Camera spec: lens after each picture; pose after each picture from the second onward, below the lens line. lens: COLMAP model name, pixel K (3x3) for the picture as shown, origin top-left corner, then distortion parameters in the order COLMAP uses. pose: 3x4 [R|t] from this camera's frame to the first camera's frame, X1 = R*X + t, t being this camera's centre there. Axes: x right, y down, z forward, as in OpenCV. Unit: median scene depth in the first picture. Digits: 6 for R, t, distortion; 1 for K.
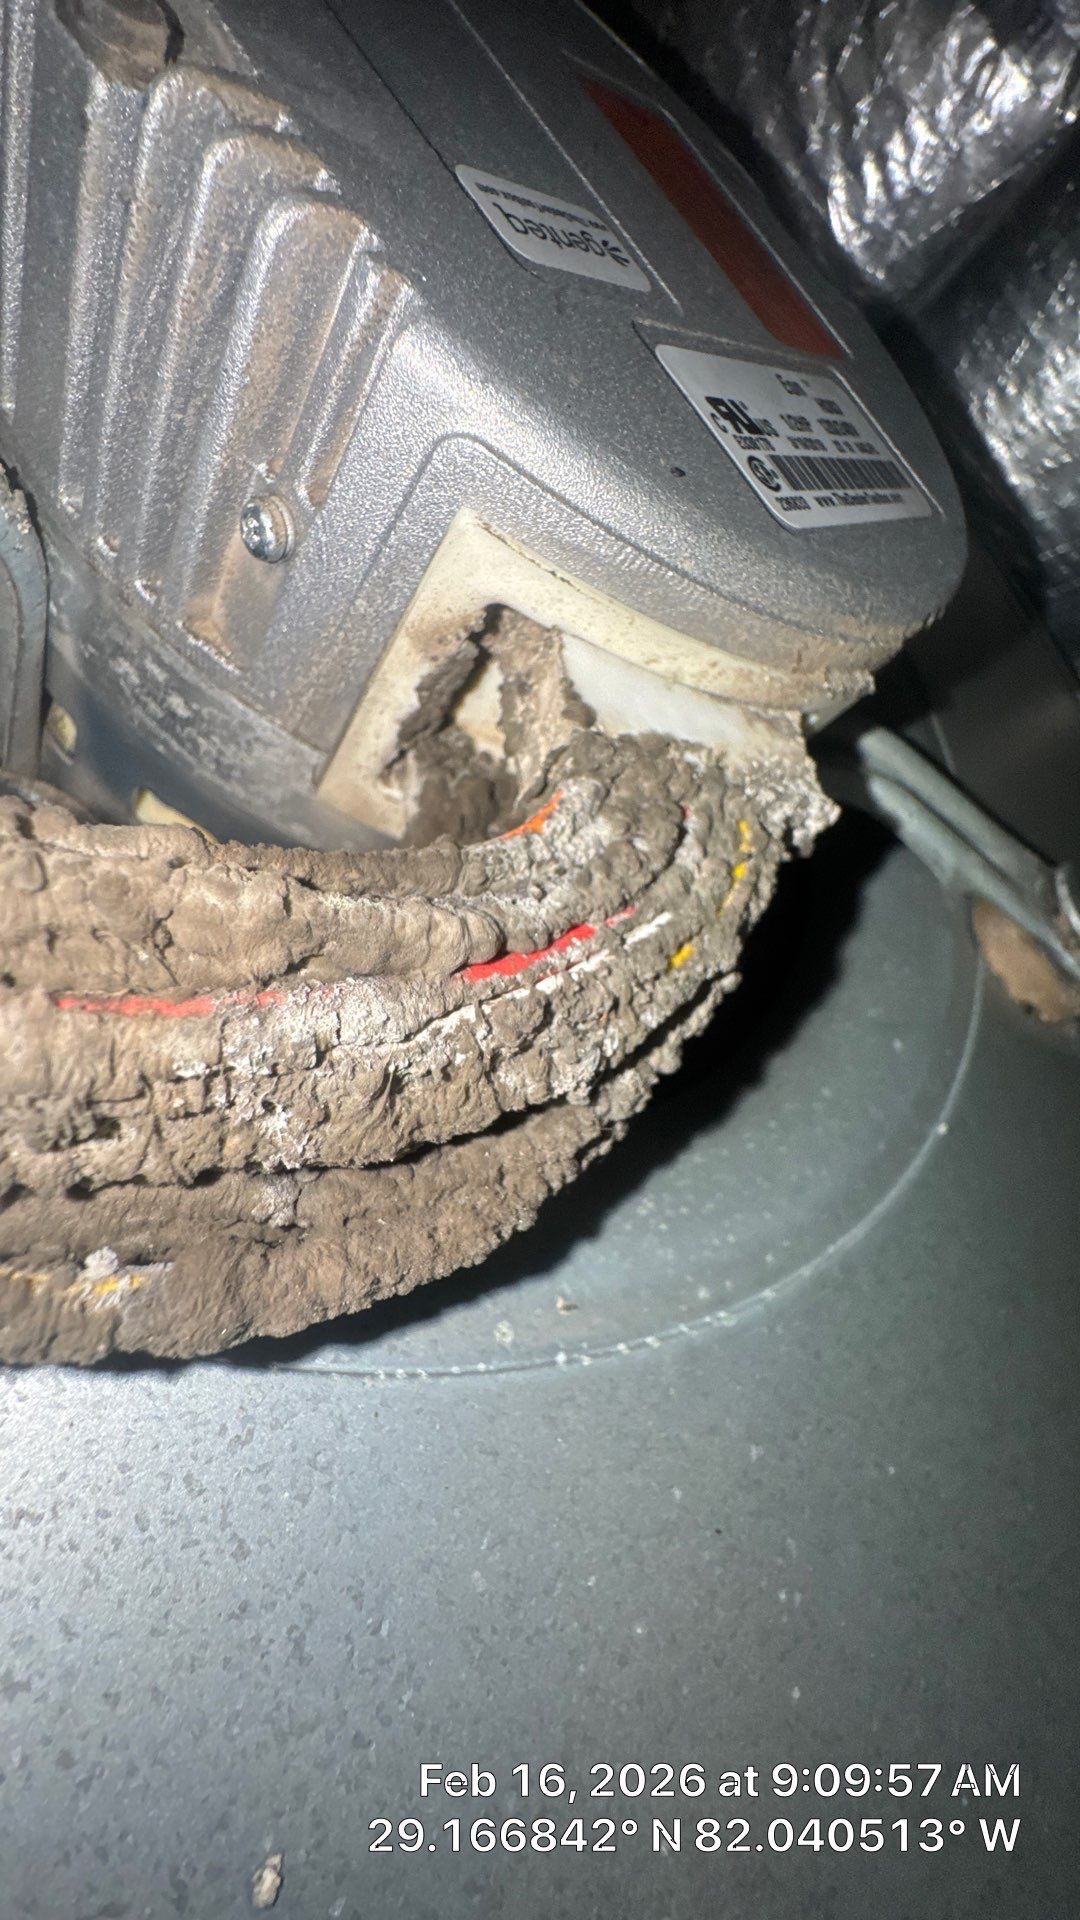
lens RADIAL K [[764.9, 0, 540.0], [0, 764.9, 963.8], [0, 0, 1]] dist [-0.007632, 0.000684]
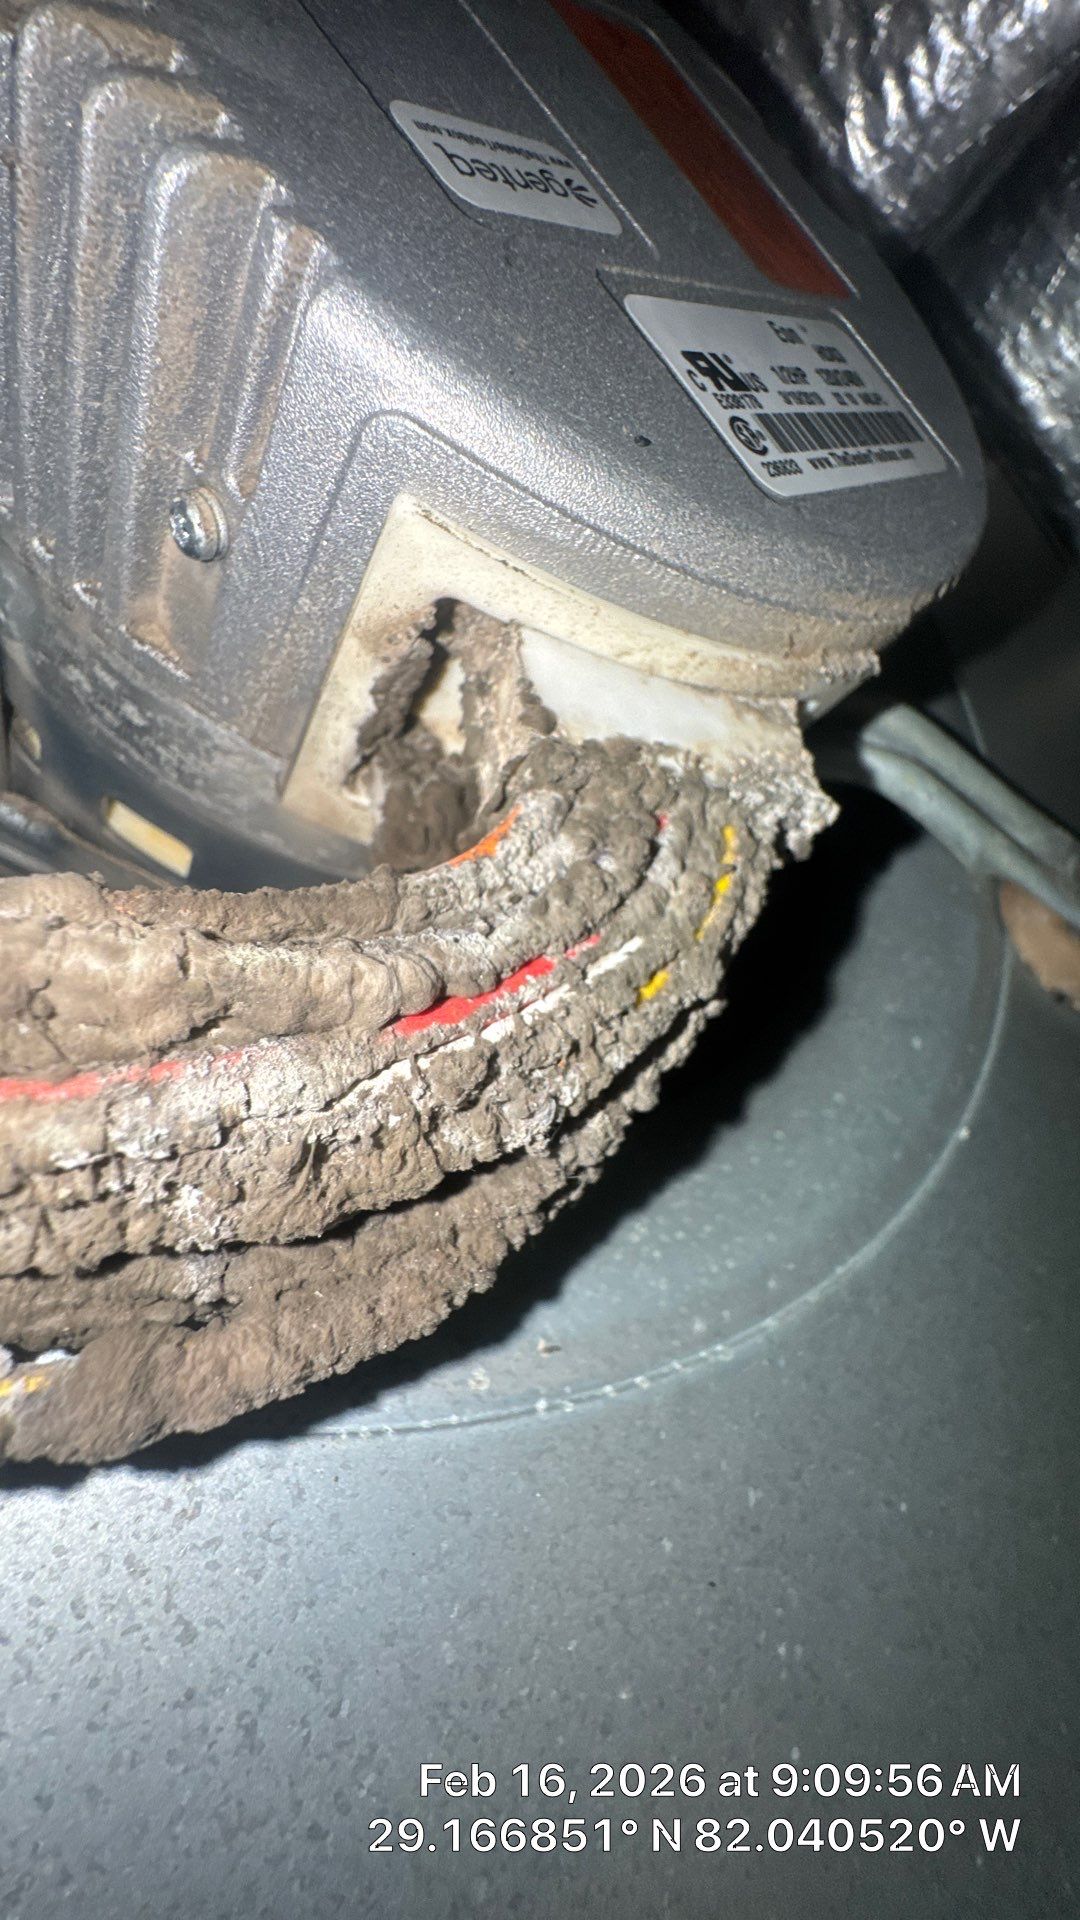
lens RADIAL K [[764.9, 0, 541.6], [0, 764.9, 962.1], [0, 0, 1]] dist [-0.007632, 0.000684]
pose [[0.999082, -0.021508, -0.037049, 0.080110], [0.022768, 0.999165, 0.033923, -0.067419], [0.036288, -0.034735, 0.998738, 0.082203]]
